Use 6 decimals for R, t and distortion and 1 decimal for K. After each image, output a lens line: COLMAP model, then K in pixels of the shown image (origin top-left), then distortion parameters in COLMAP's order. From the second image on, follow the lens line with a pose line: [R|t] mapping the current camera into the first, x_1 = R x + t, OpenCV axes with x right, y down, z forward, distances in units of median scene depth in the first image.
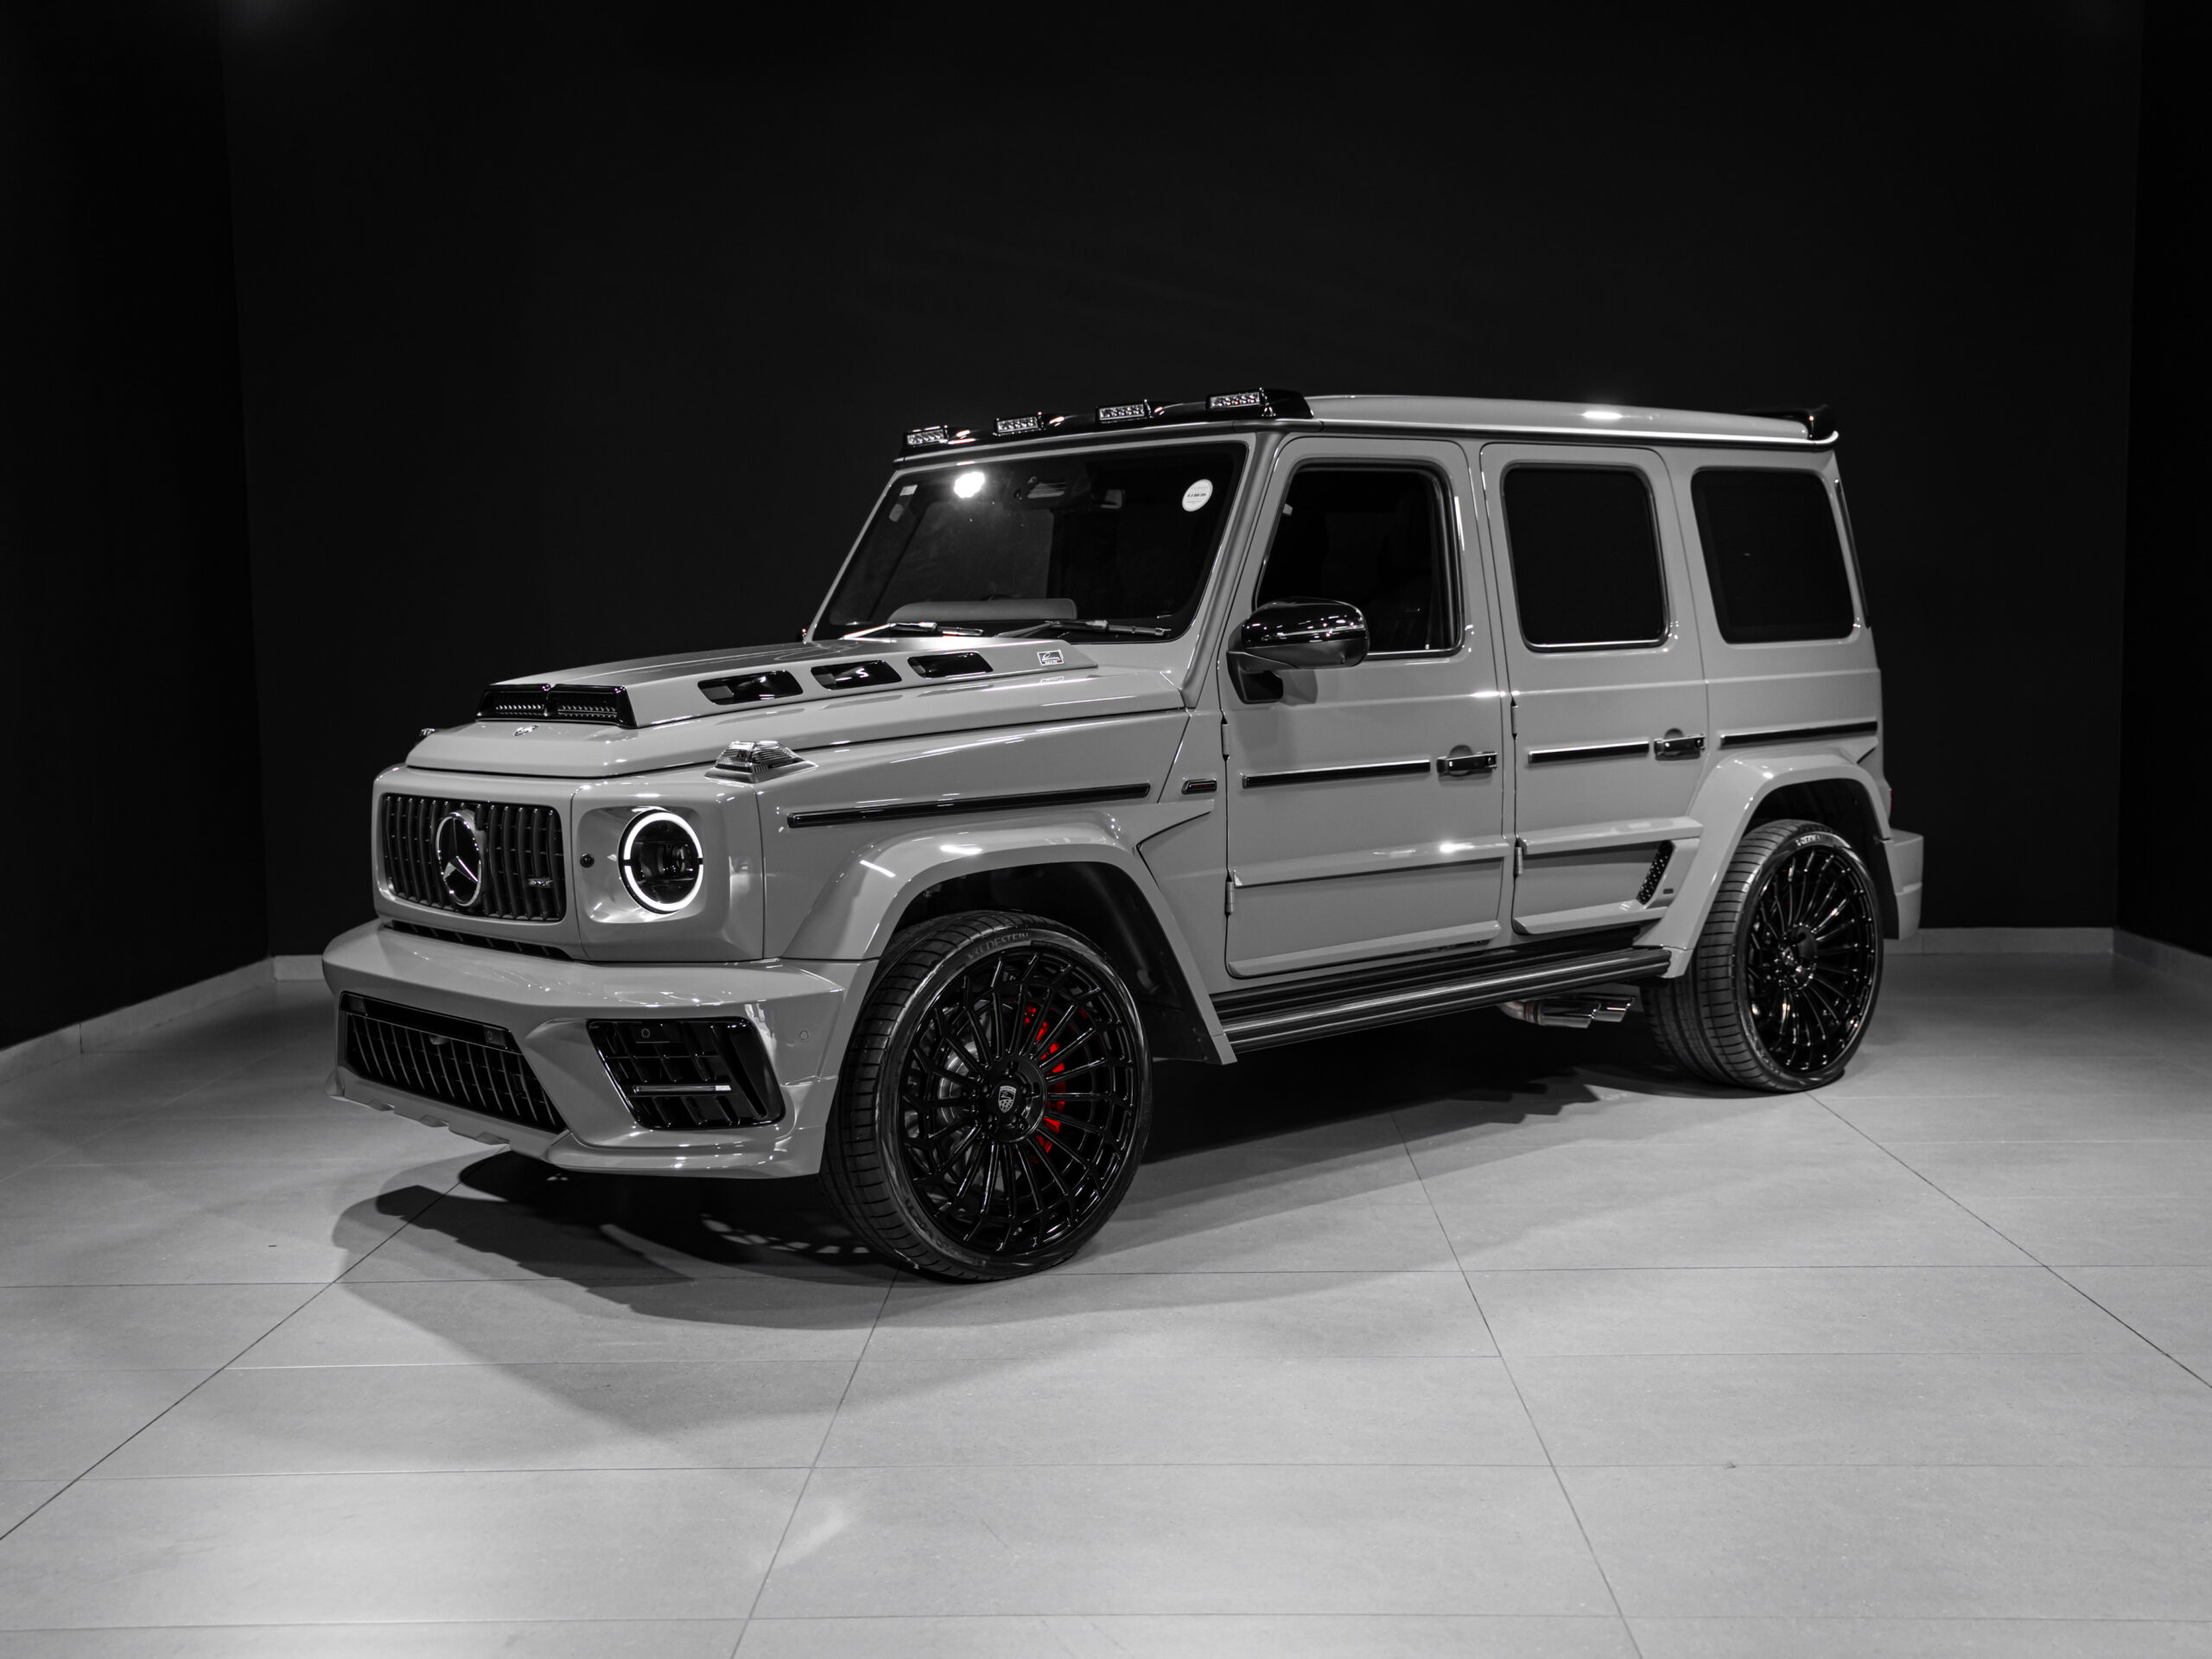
lens RADIAL K [[2406.8, 0, 1106.0], [0, 2406.8, 829.5], [0, 0, 1]] dist [0.049367, 0.040250]
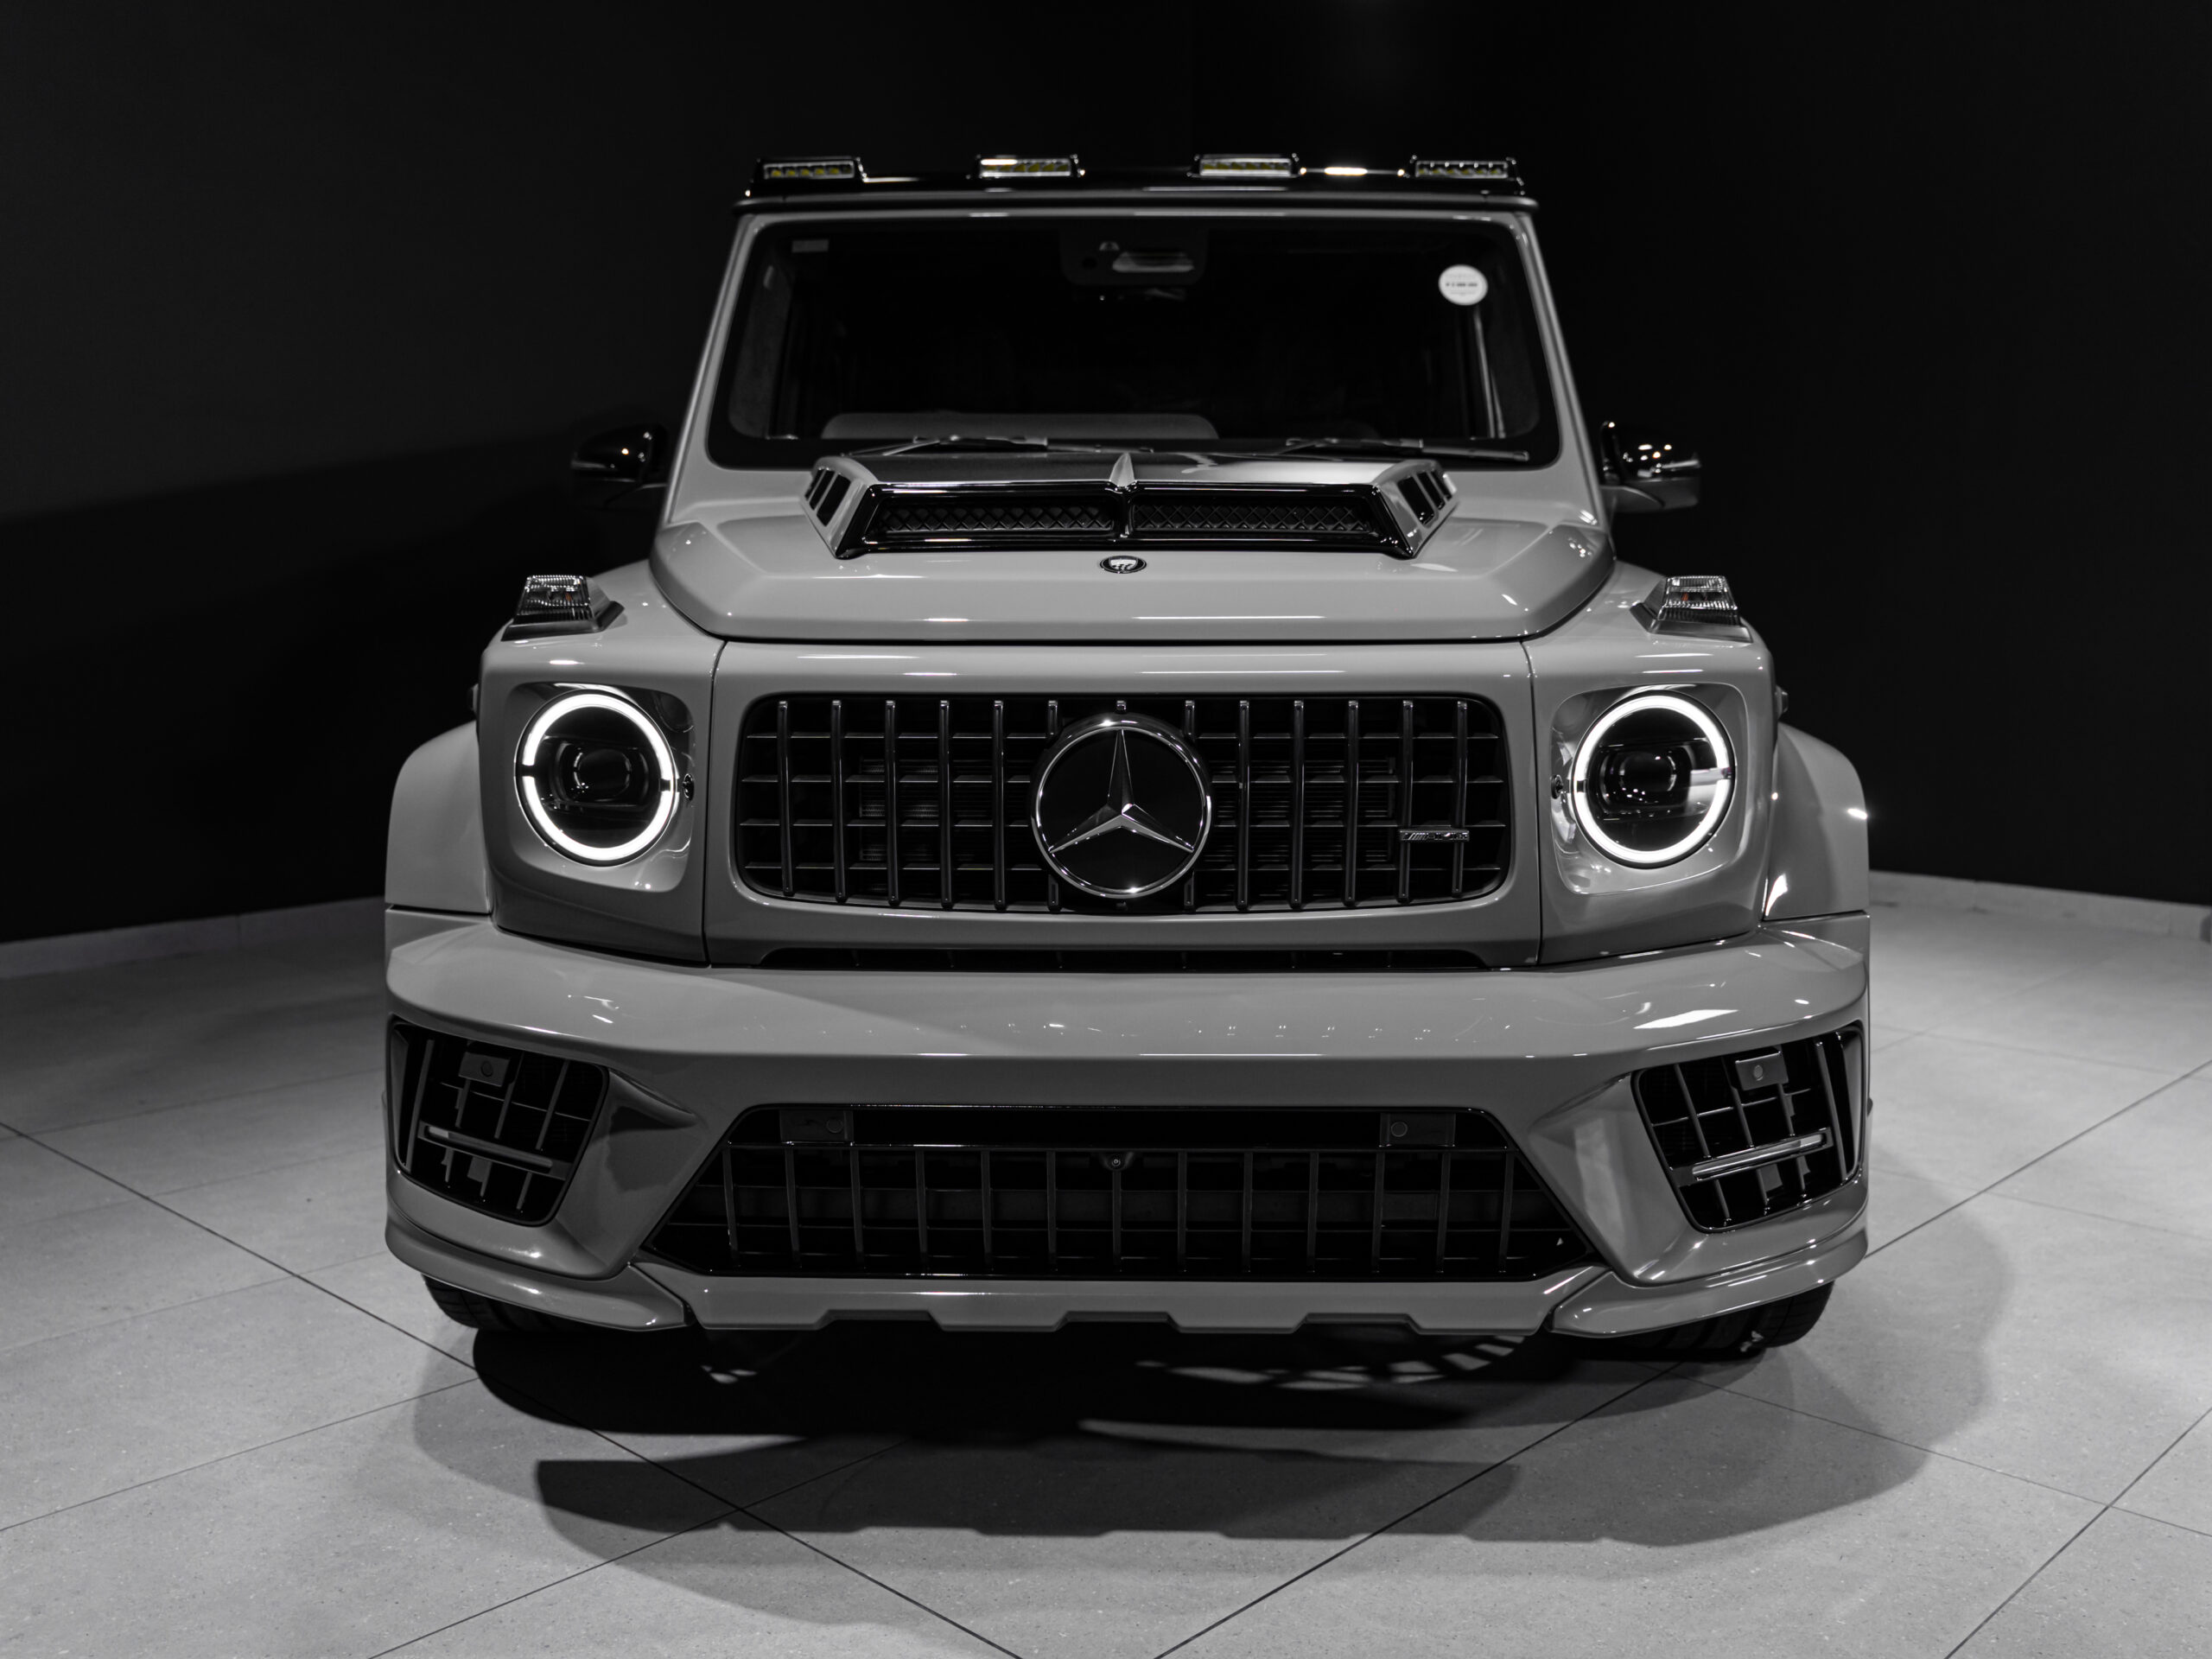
lens RADIAL K [[2026.1, 0, 1106.0], [0, 2026.1, 829.5], [0, 0, 1]] dist [0.031897, -0.000973]
pose [[0.670251, -0.076067, 0.738226, -0.559645], [0.045377, 0.997073, 0.061539, -0.009775], [-0.740746, -0.007748, 0.671740, 0.672629]]
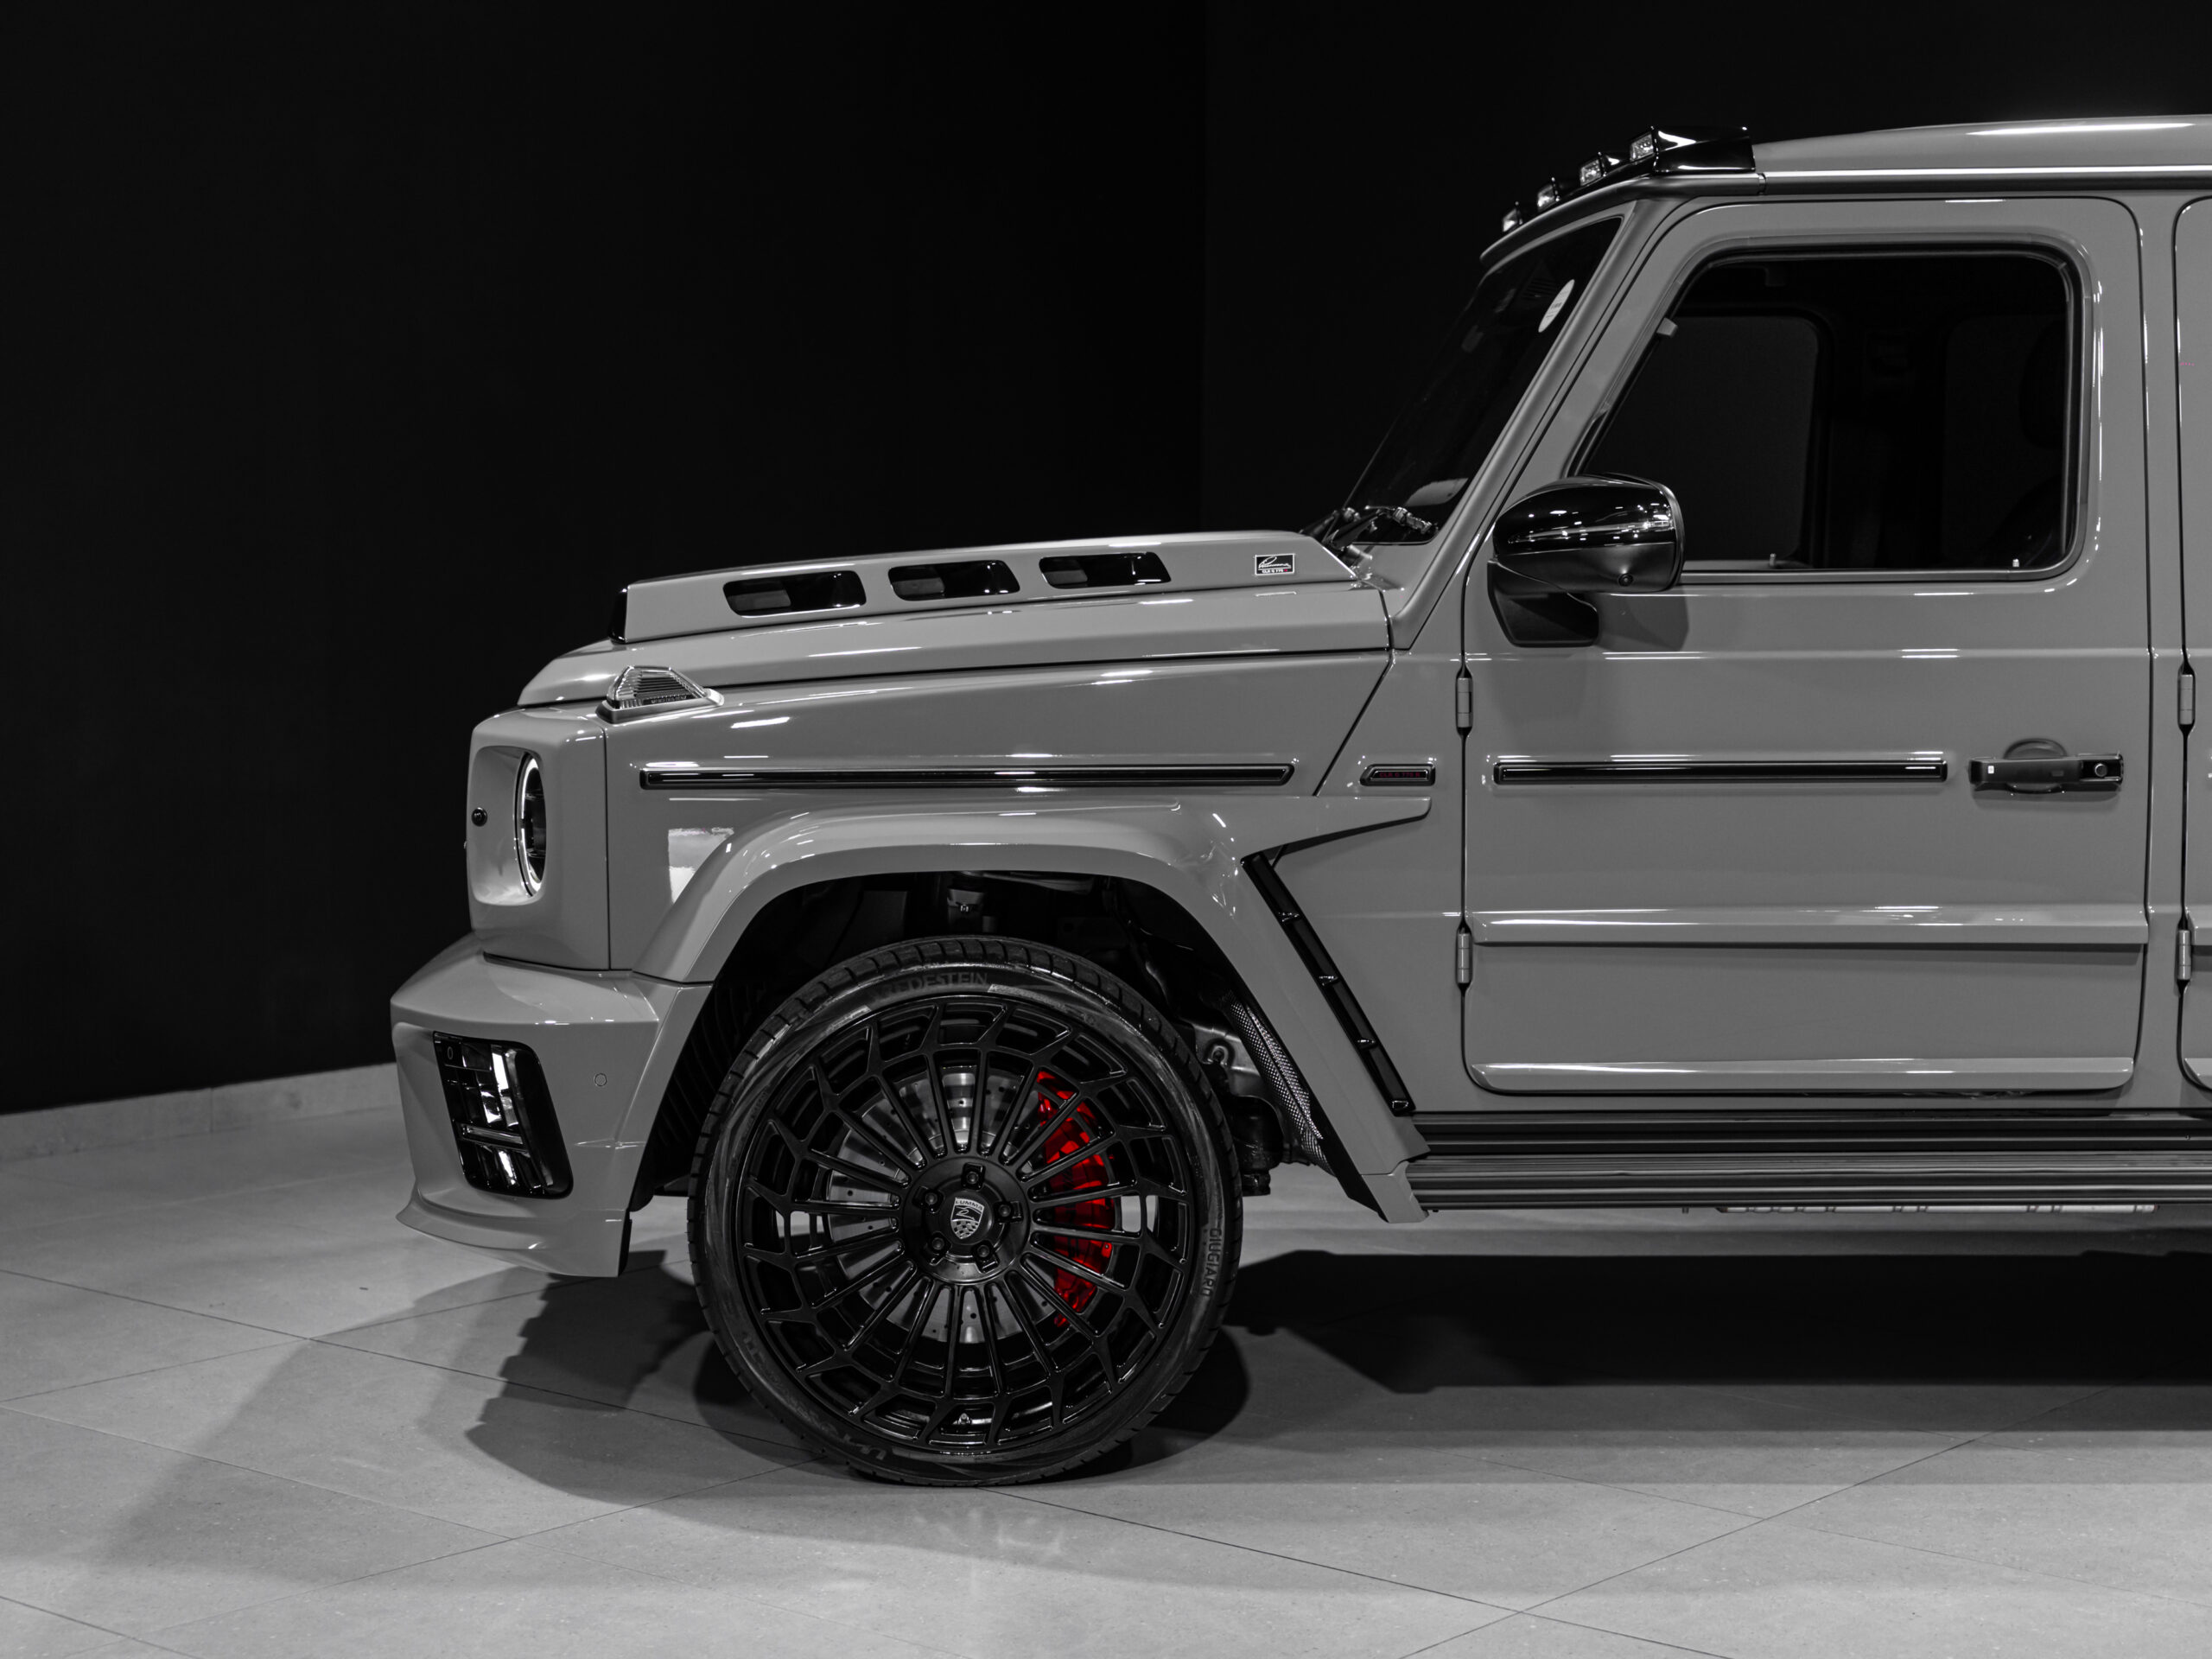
lens RADIAL K [[3685.2, 0, 1106.0], [0, 3685.2, 829.5], [0, 0, 1]] dist [0.142795, -0.132503]
pose [[0.784843, 0.069737, -0.615758, 0.562203], [-0.070007, 0.997265, 0.023714, -0.020926], [0.615728, 0.024496, 0.787578, 0.197180]]
